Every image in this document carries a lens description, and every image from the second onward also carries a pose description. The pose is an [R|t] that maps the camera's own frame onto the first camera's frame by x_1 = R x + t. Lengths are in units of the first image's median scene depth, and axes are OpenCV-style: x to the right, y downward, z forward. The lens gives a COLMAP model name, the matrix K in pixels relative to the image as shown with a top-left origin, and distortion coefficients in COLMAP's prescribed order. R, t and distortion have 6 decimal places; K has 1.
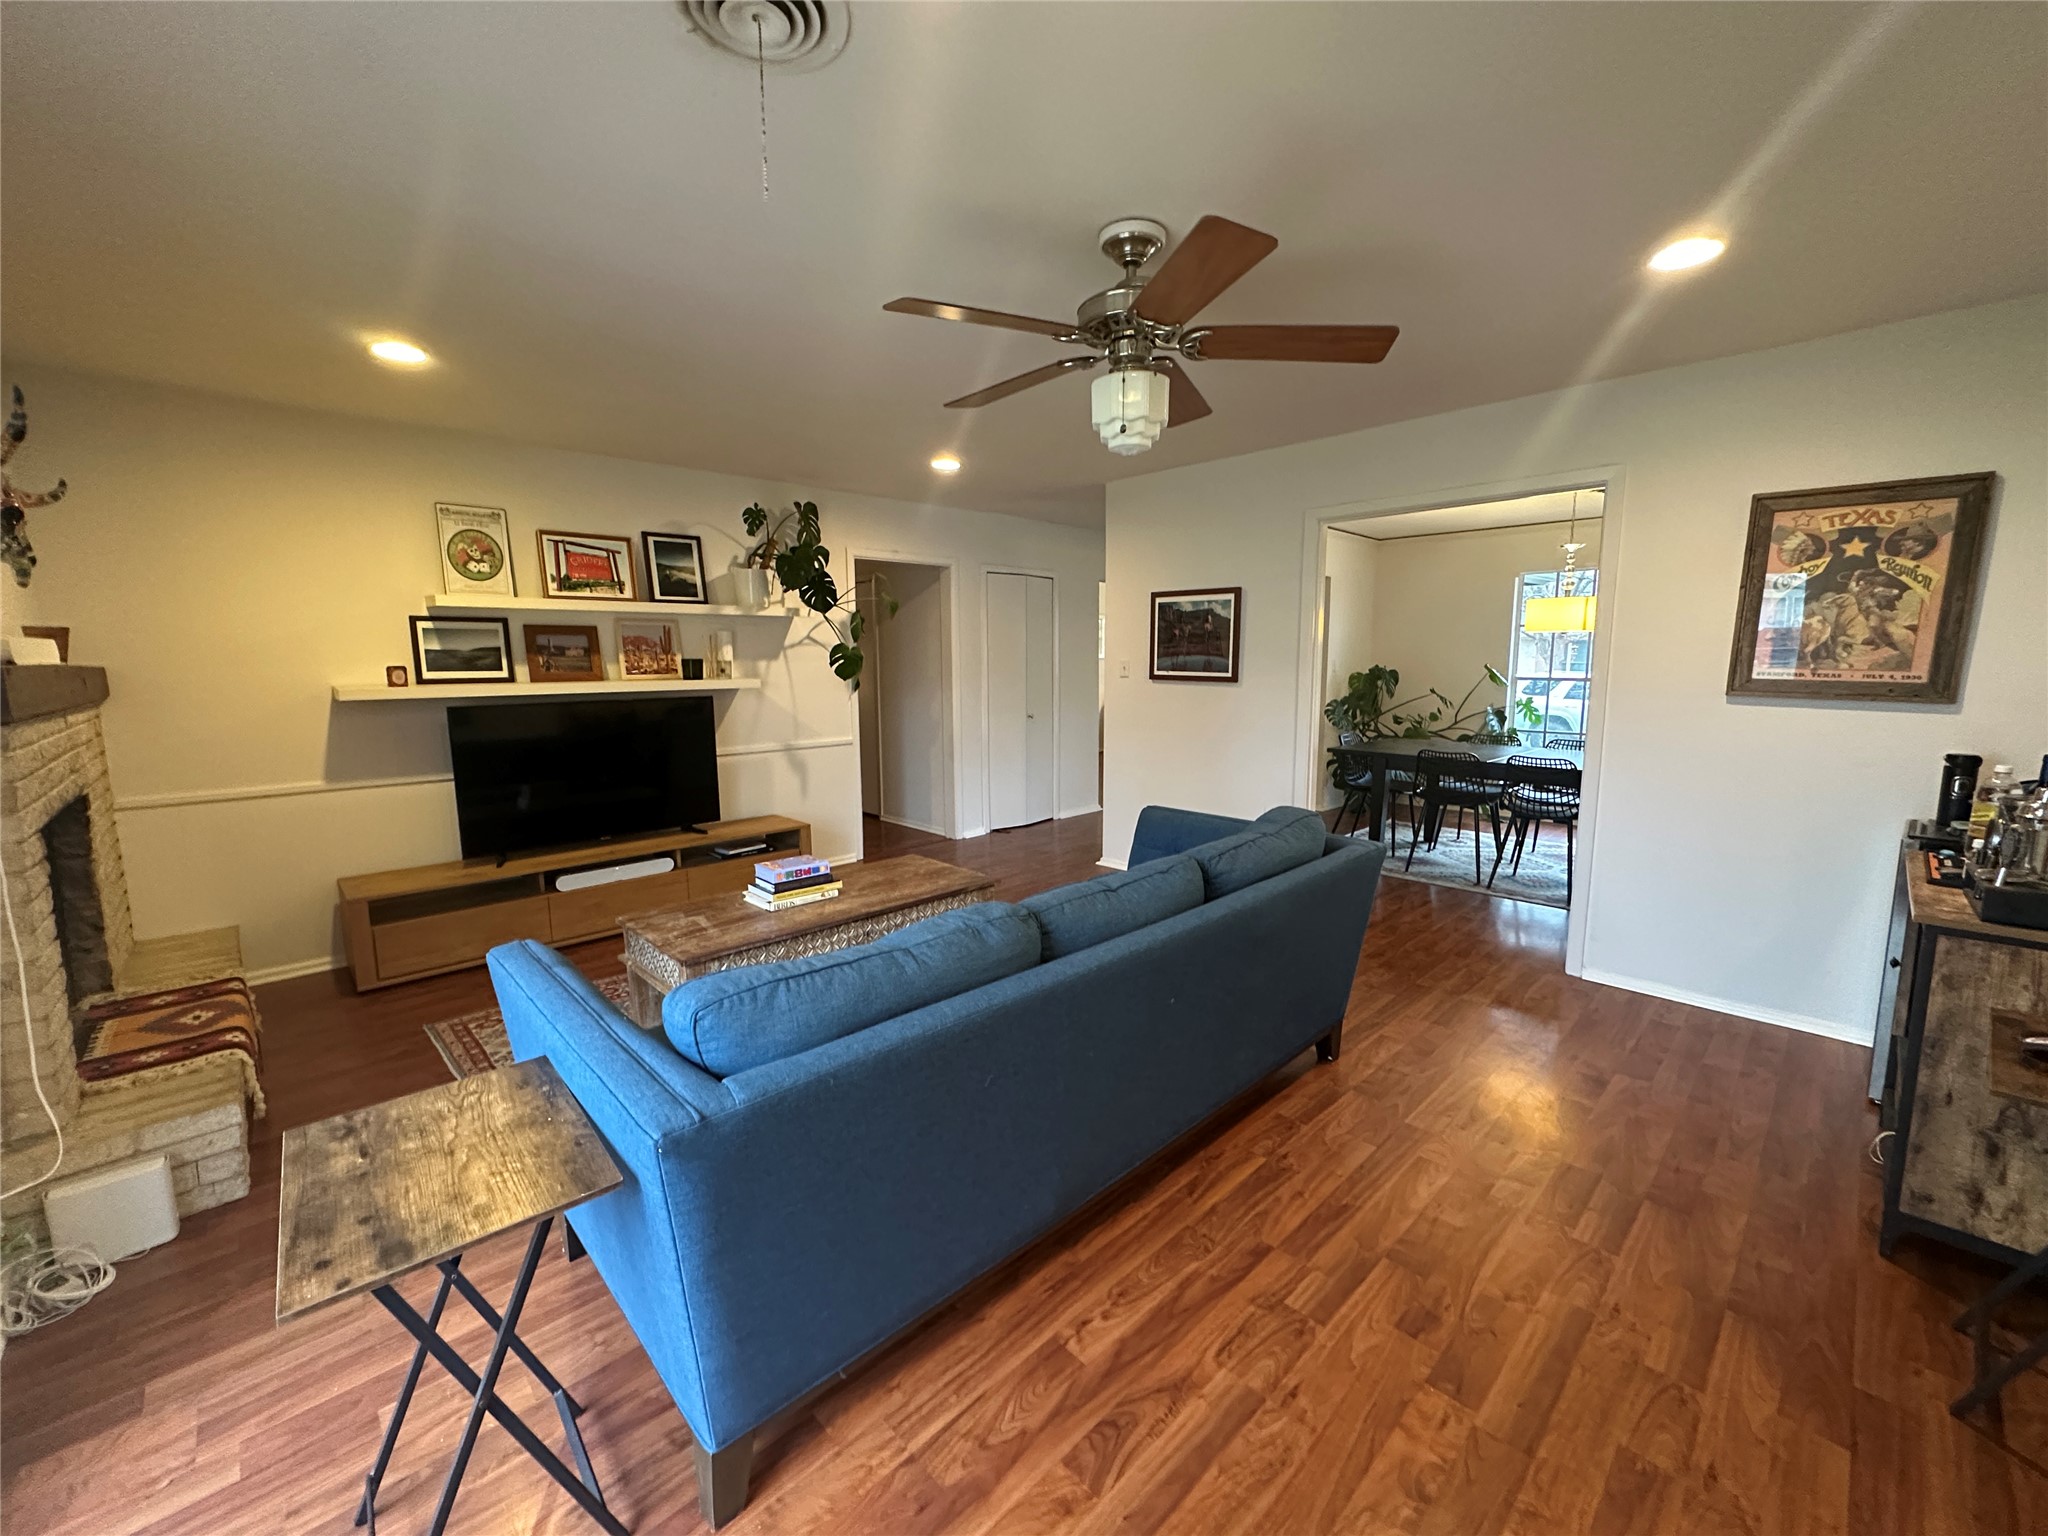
lens RADIAL K [[827.7, 0, 1024.0], [0, 827.7, 768.0], [0, 0, 1]] dist [-0.008435, 0.000377]
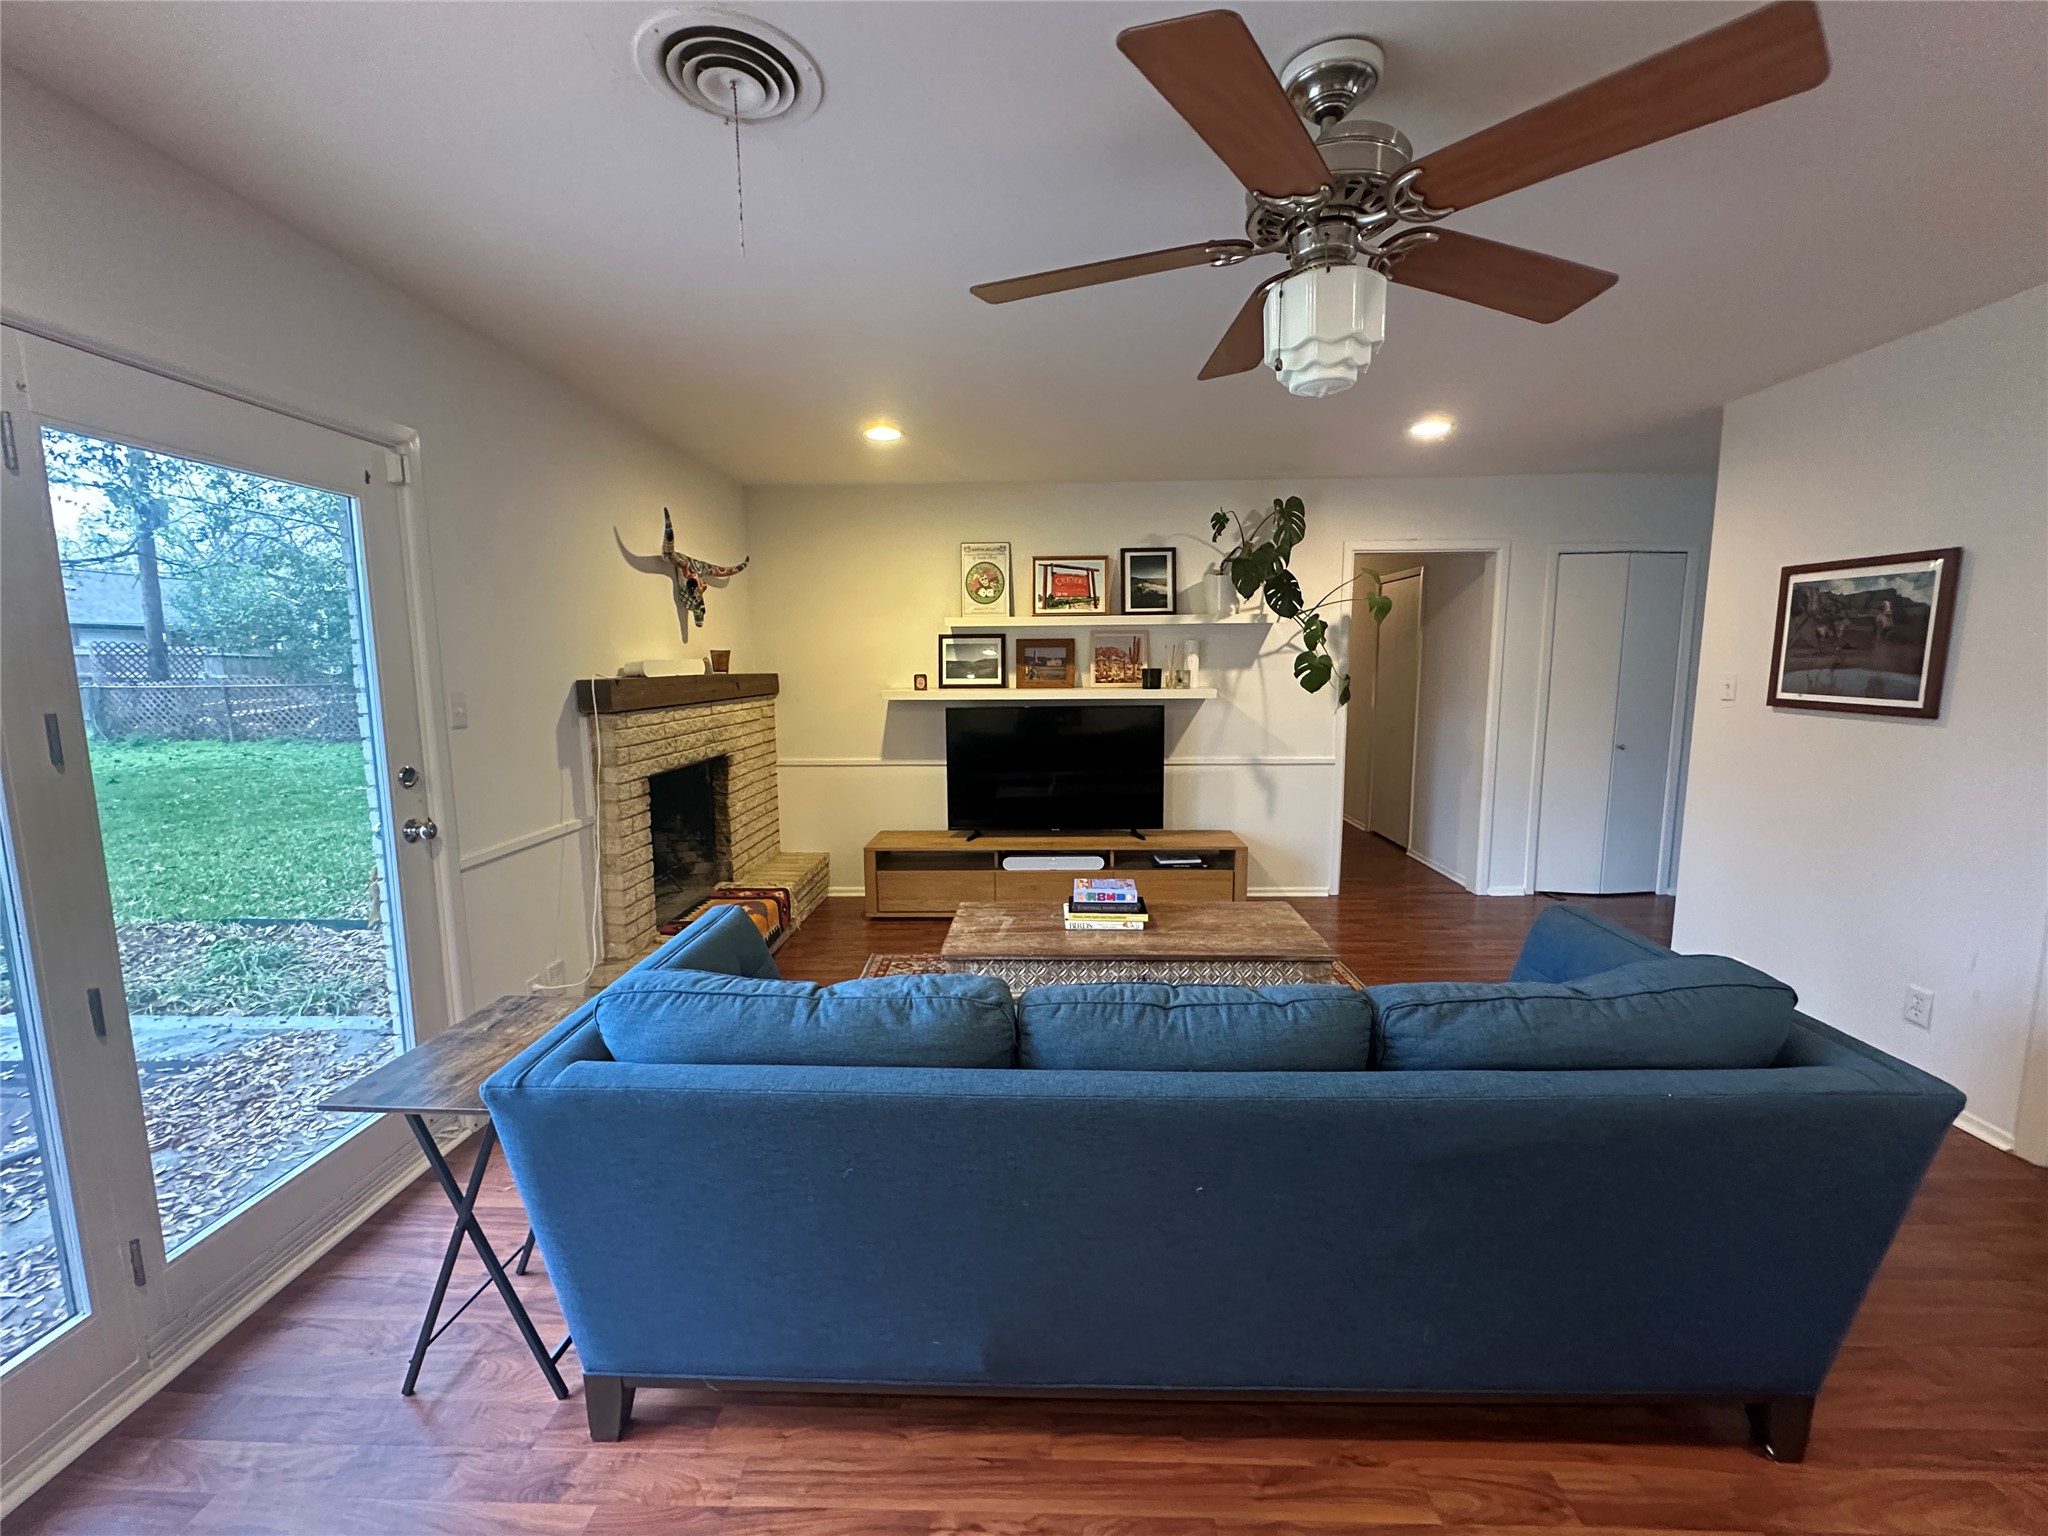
lens RADIAL K [[827.7, 0, 1024.0], [0, 827.7, 768.0], [0, 0, 1]] dist [-0.008435, 0.000377]
pose [[0.691318, 0.093642, -0.716457, 0.260890], [-0.092050, 0.994901, 0.041215, -0.040914], [0.716663, 0.037458, 0.696413, 0.194224]]
